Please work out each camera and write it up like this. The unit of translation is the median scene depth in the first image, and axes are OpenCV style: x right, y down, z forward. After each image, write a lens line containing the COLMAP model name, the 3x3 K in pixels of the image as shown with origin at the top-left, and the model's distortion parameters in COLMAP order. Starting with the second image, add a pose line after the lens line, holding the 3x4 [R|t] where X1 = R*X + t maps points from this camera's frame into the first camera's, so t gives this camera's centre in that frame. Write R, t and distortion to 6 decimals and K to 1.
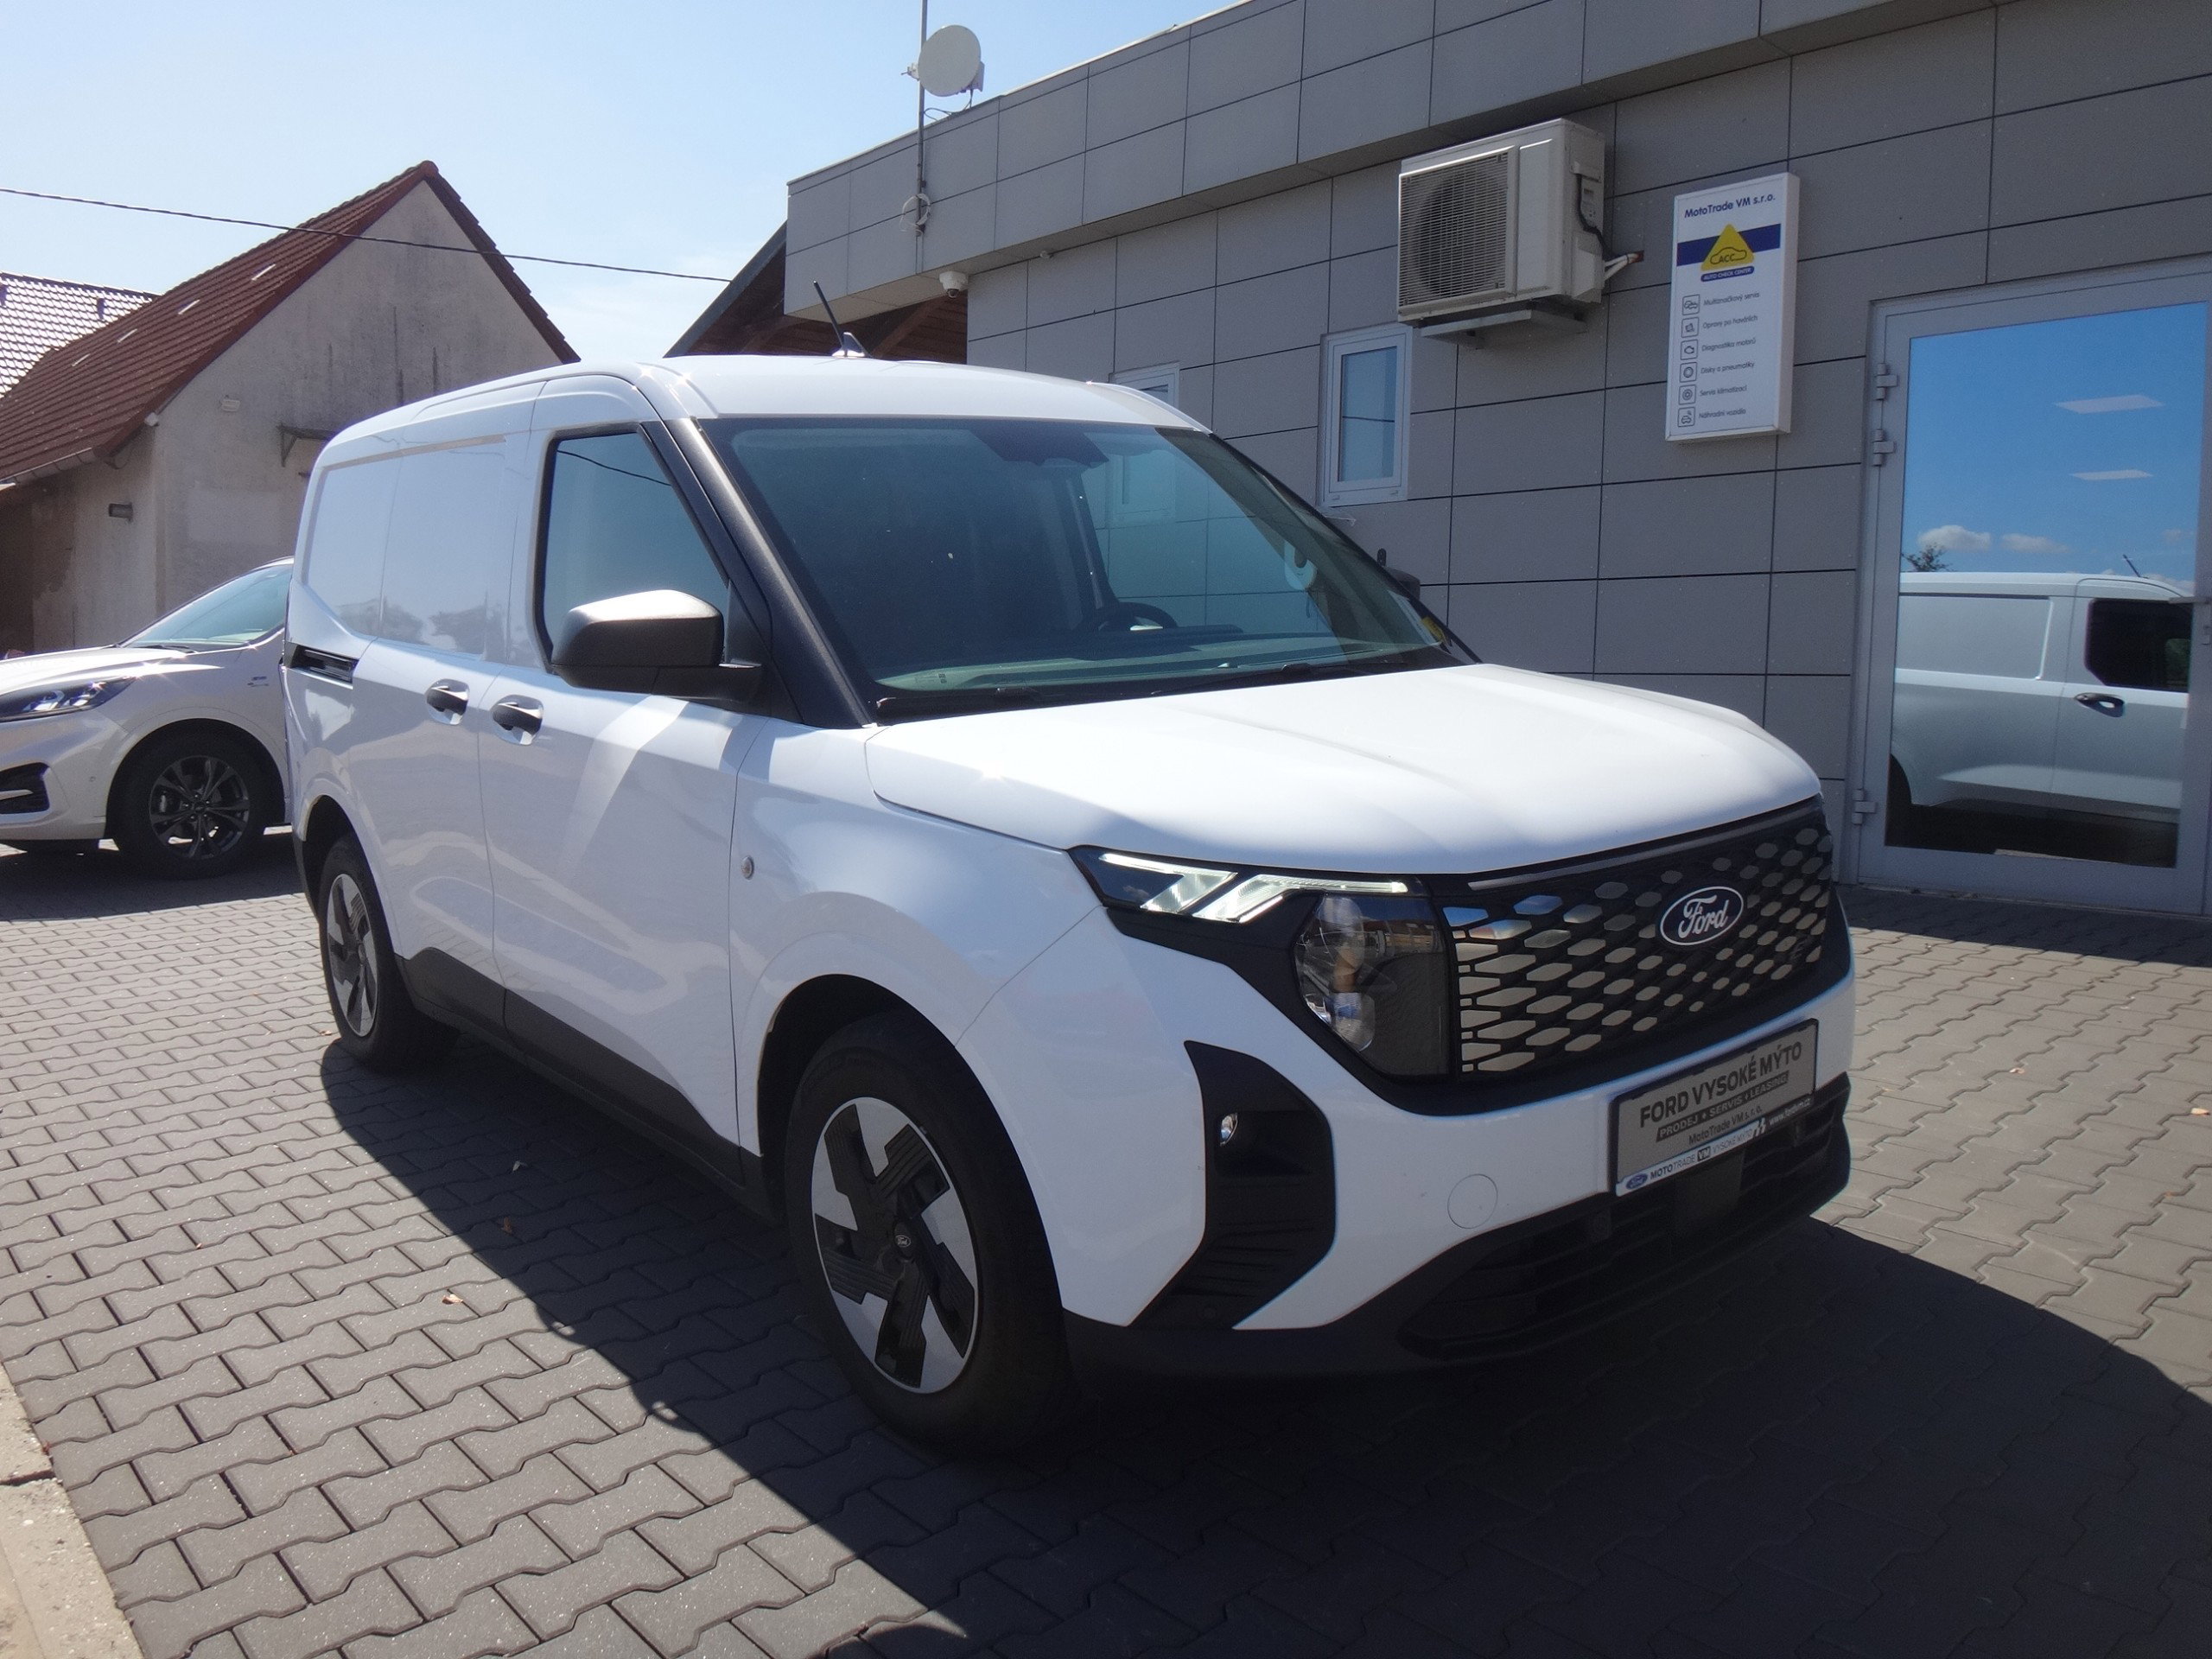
lens RADIAL K [[1680.8, 0, 1113.2], [0, 1680.8, 844.1], [0, 0, 1]] dist [-0.079826, 0.006818]
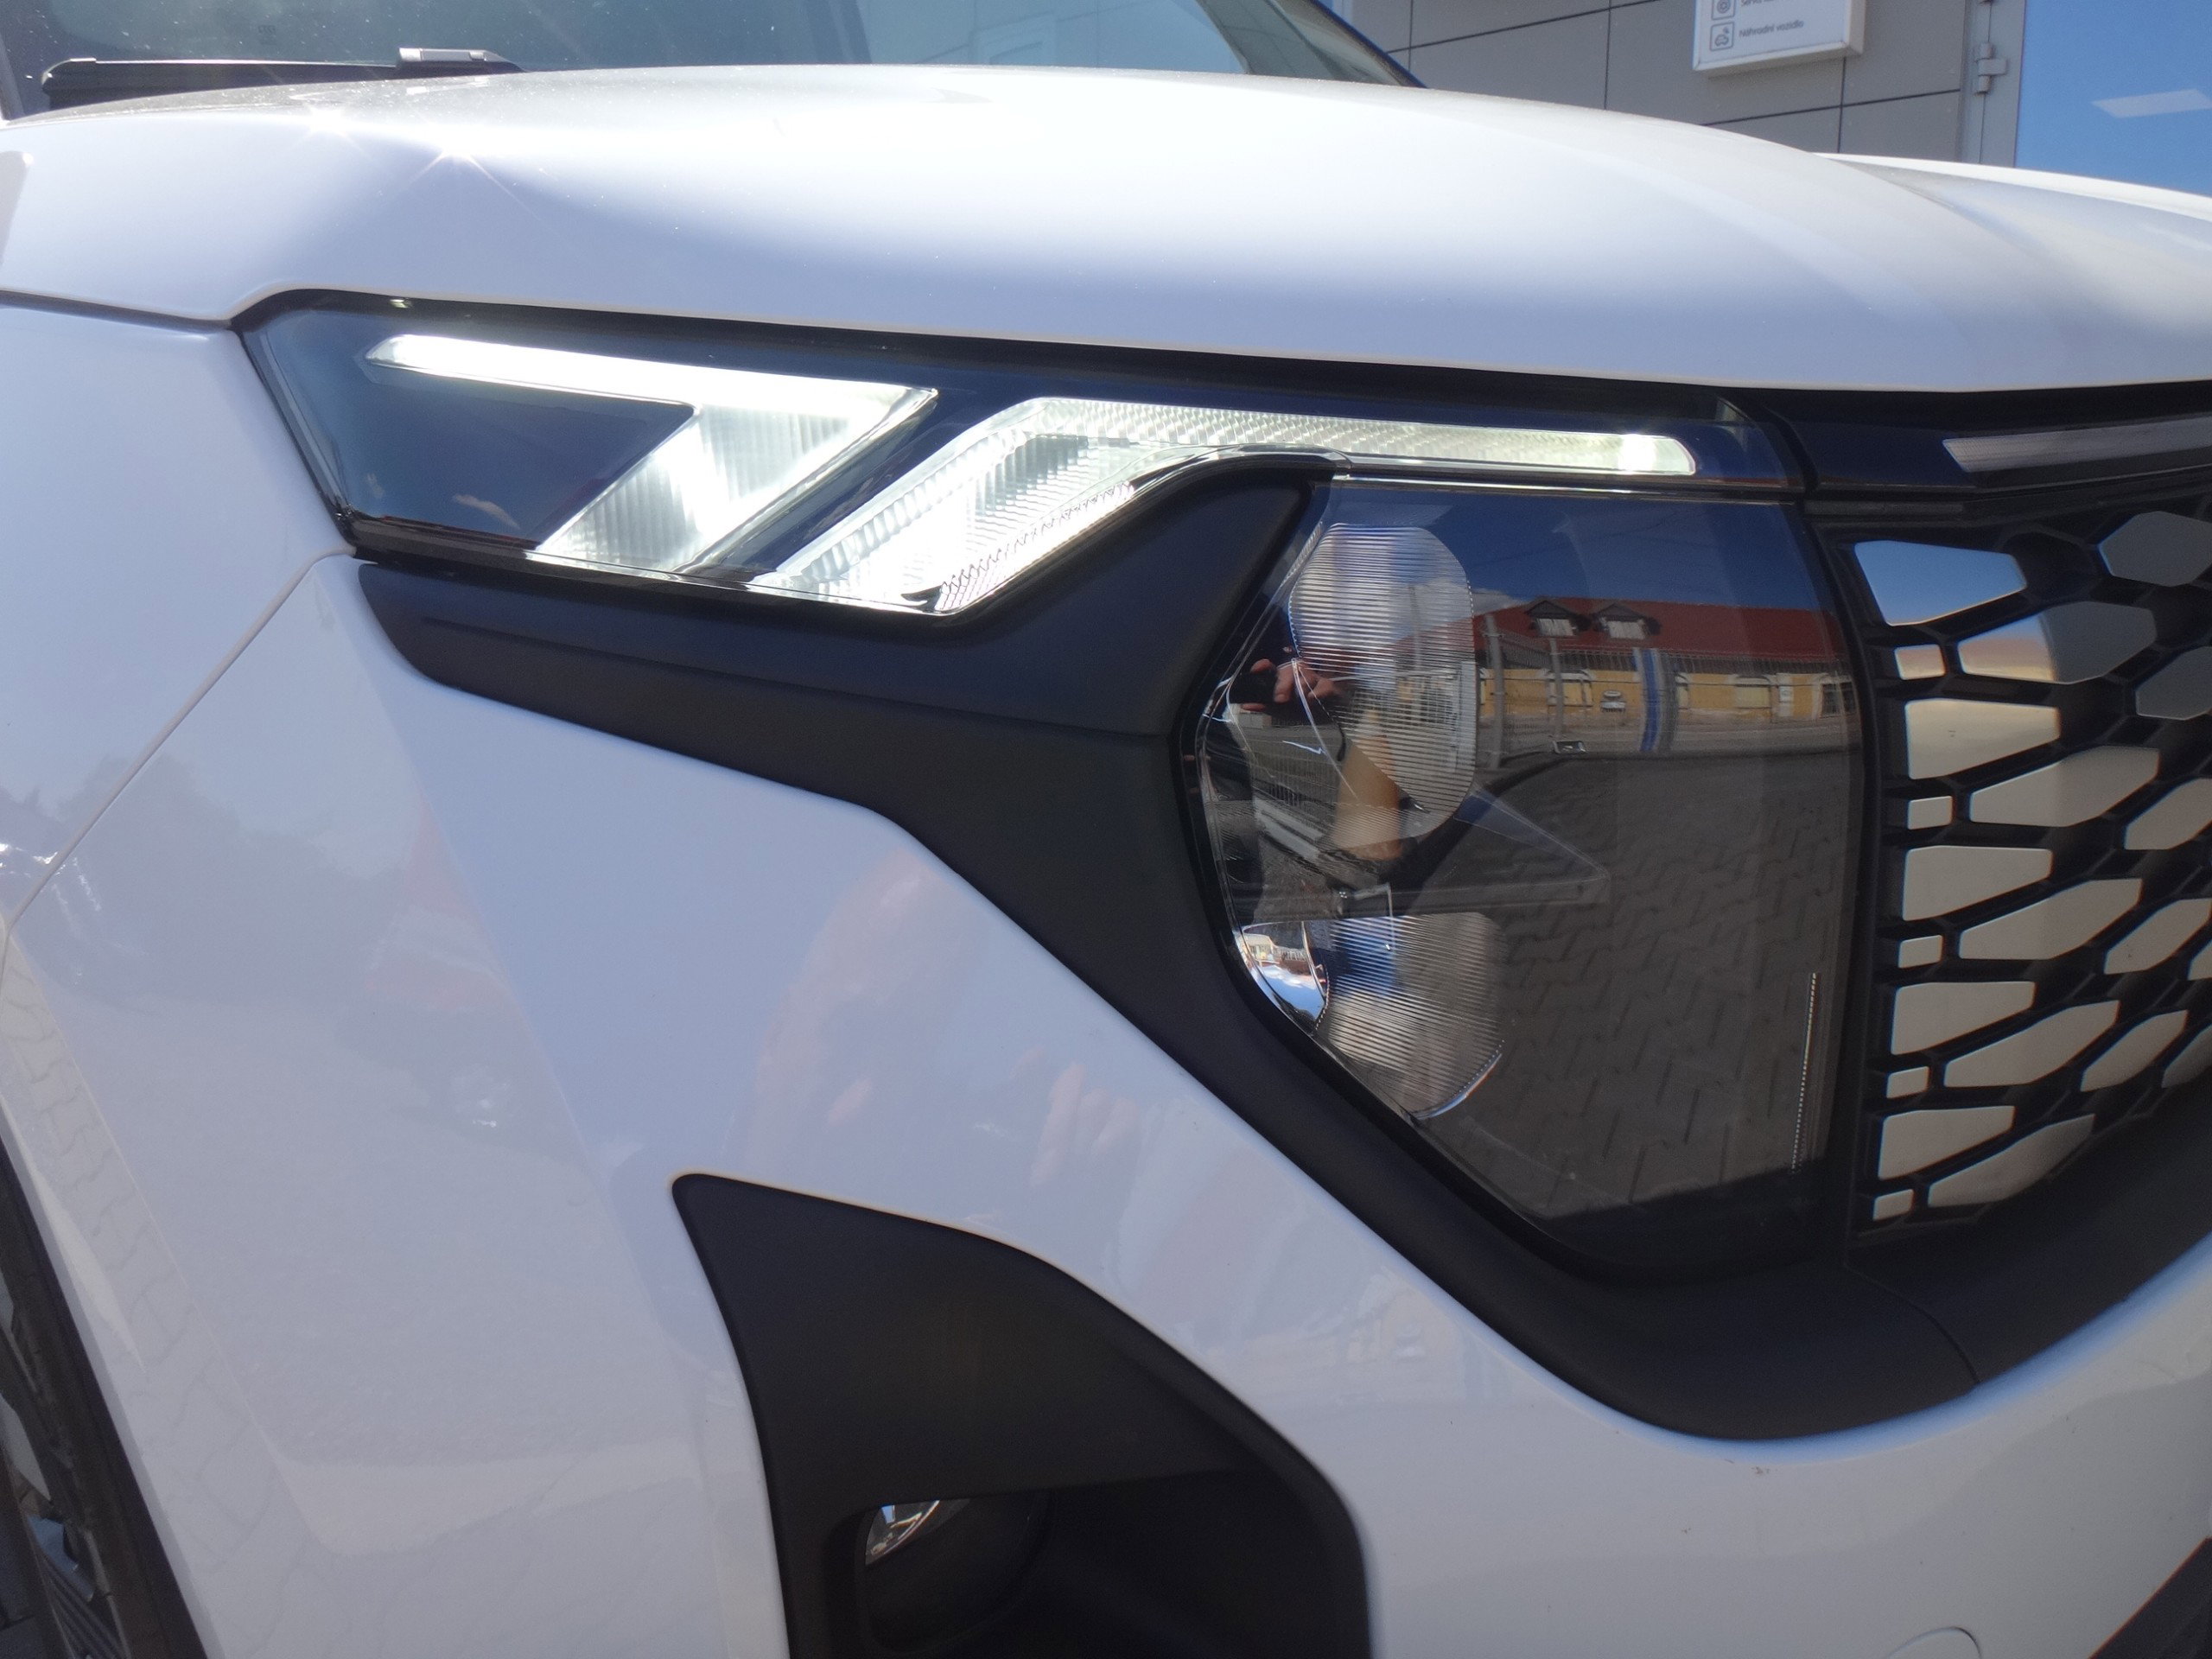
lens RADIAL K [[1672.6, 0, 1110.9], [0, 1672.6, 817.9], [0, 0, 1]] dist [-0.074107, -0.000458]
pose [[0.998699, -0.014031, 0.049033, 0.026732], [0.008755, 0.994305, 0.106213, 0.015689], [-0.050244, -0.105646, 0.993134, 0.243207]]
